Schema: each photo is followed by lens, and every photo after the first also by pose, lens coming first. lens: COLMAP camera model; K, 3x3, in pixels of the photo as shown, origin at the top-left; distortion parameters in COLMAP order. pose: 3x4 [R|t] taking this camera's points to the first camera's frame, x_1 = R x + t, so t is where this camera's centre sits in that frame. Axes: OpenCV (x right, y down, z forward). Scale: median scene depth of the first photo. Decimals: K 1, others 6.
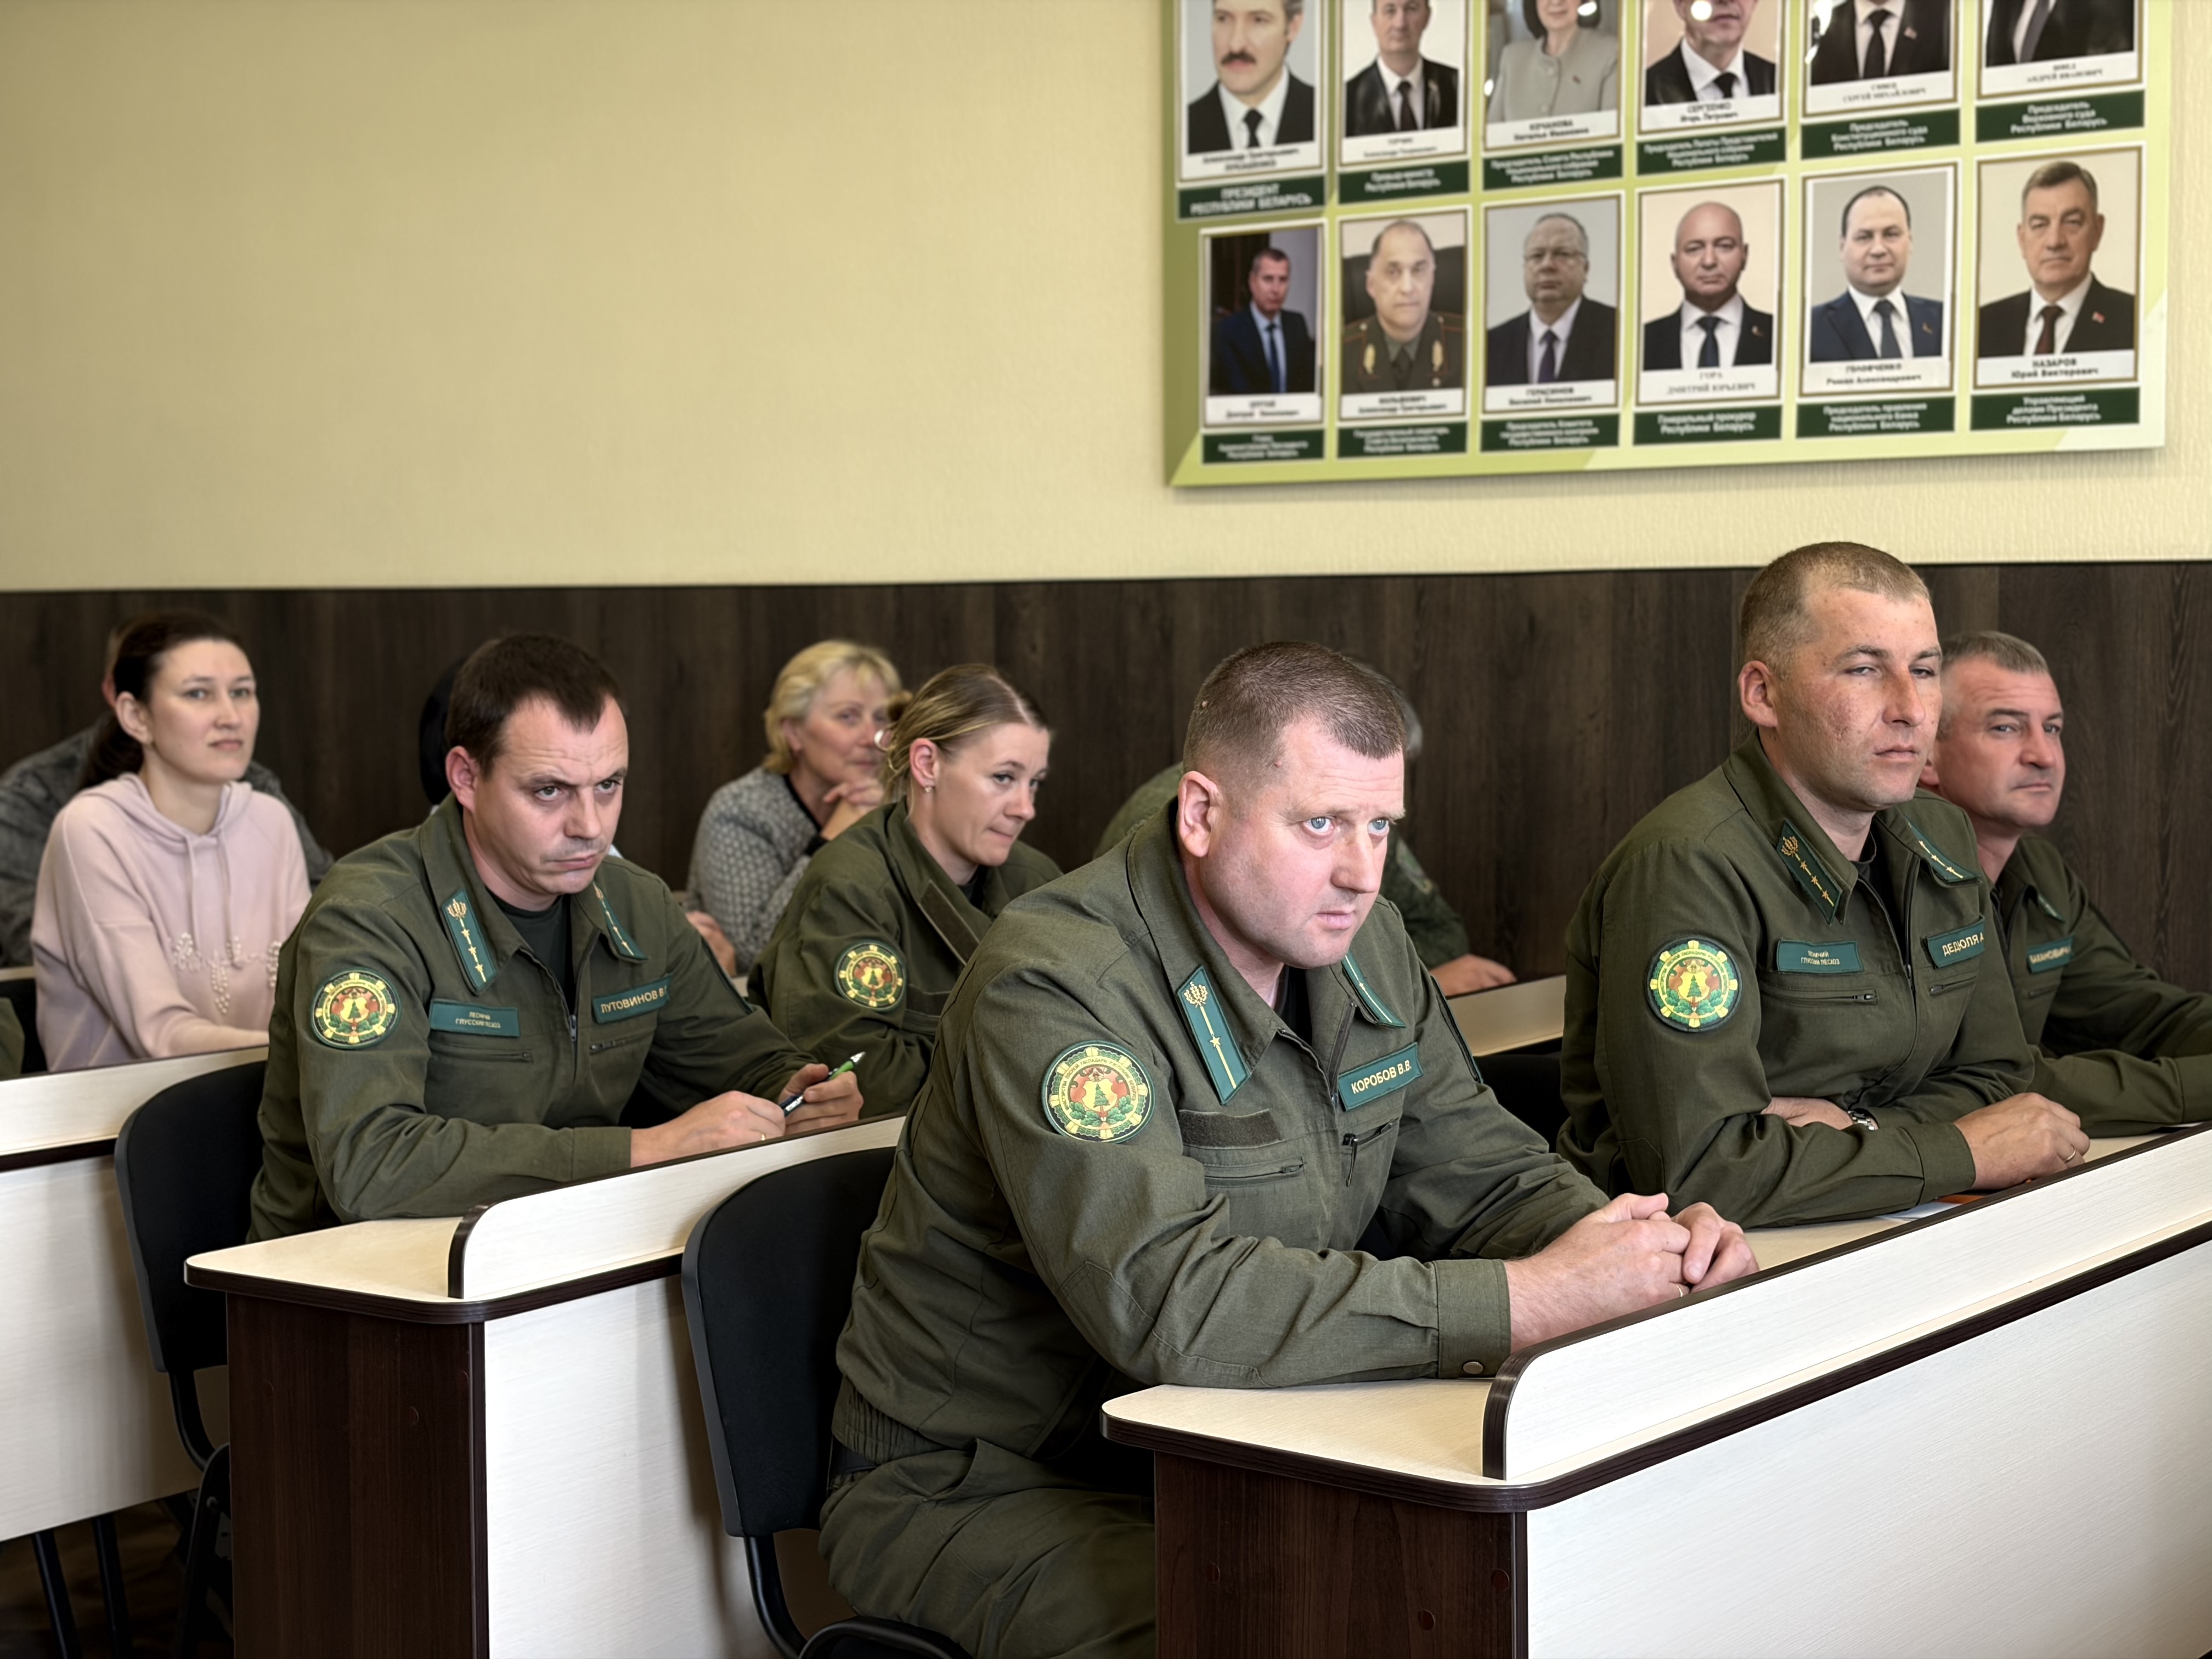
lens RADIAL K [[3330.2, 0, 1108.5], [0, 3330.2, 840.9], [0, 0, 1]] dist [0.112757, 0.000000]
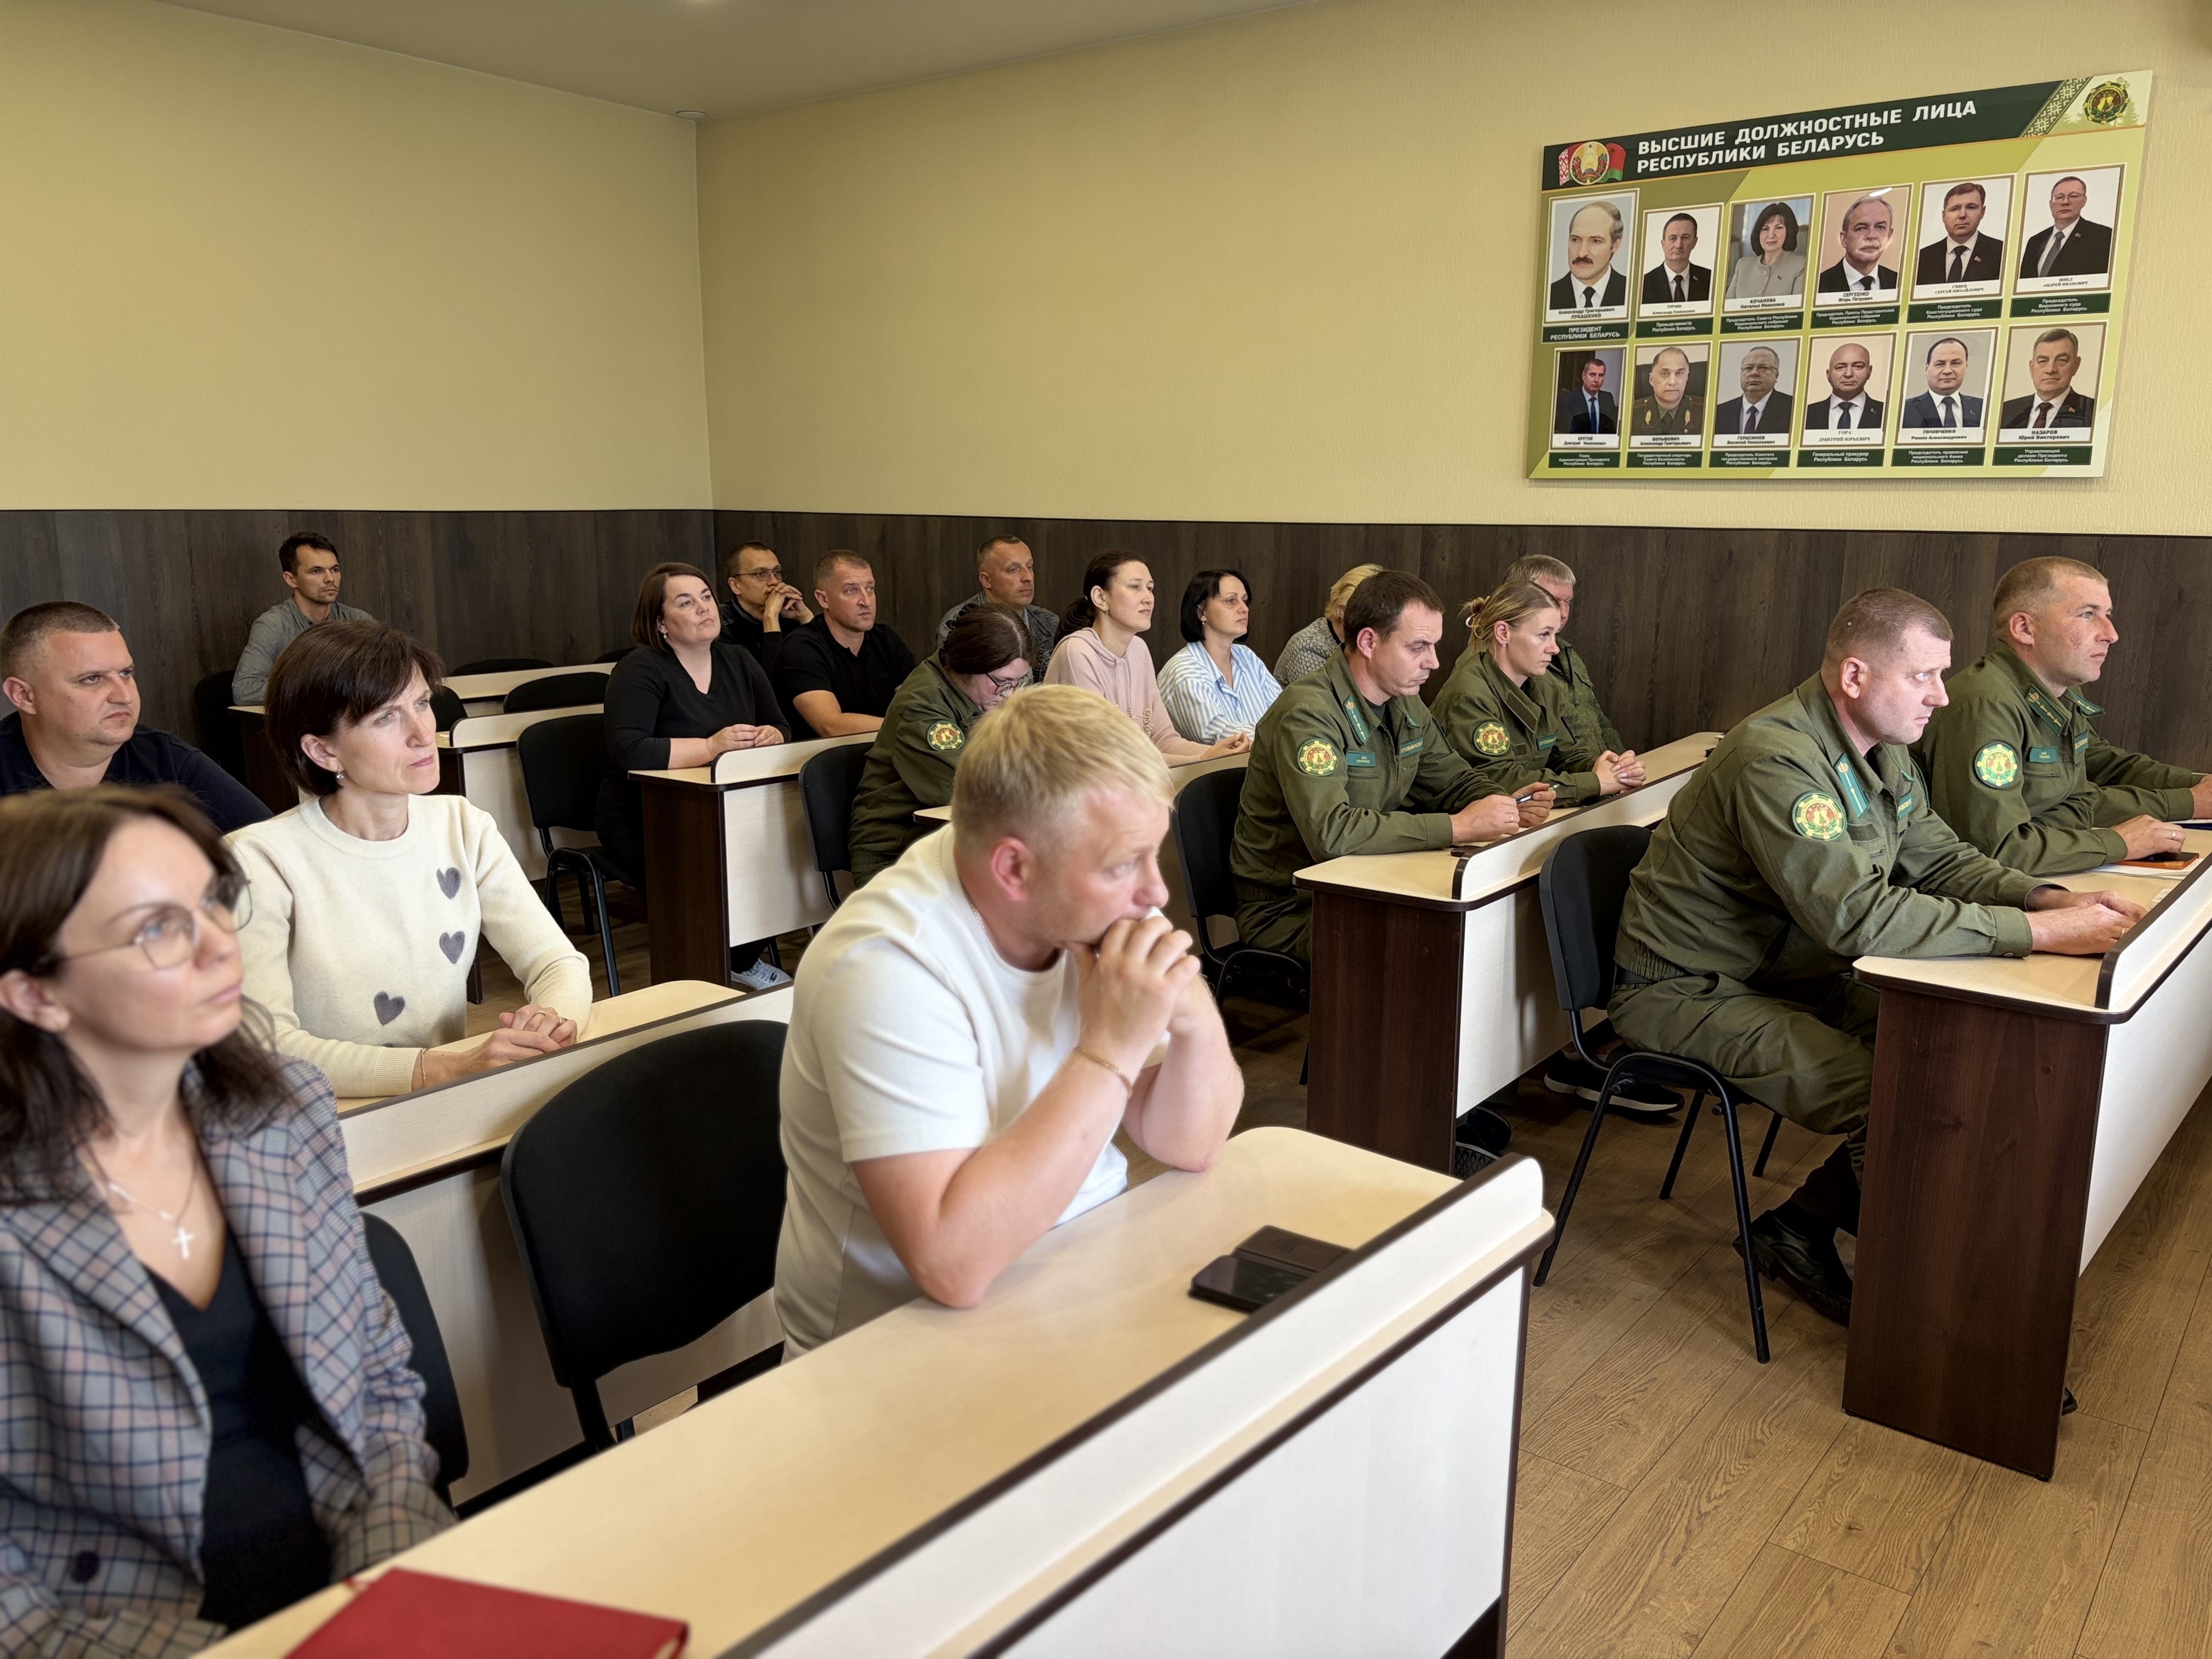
lens RADIAL K [[1681.6, 0, 1100.2], [0, 1681.6, 834.5], [0, 0, 1]] dist [-0.000506, 0.050328]
pose [[0.999599, 0.021337, -0.018639, -0.248360], [-0.018757, 0.991459, 0.129062, -0.023810], [0.021233, -0.128660, 0.991461, -0.037369]]
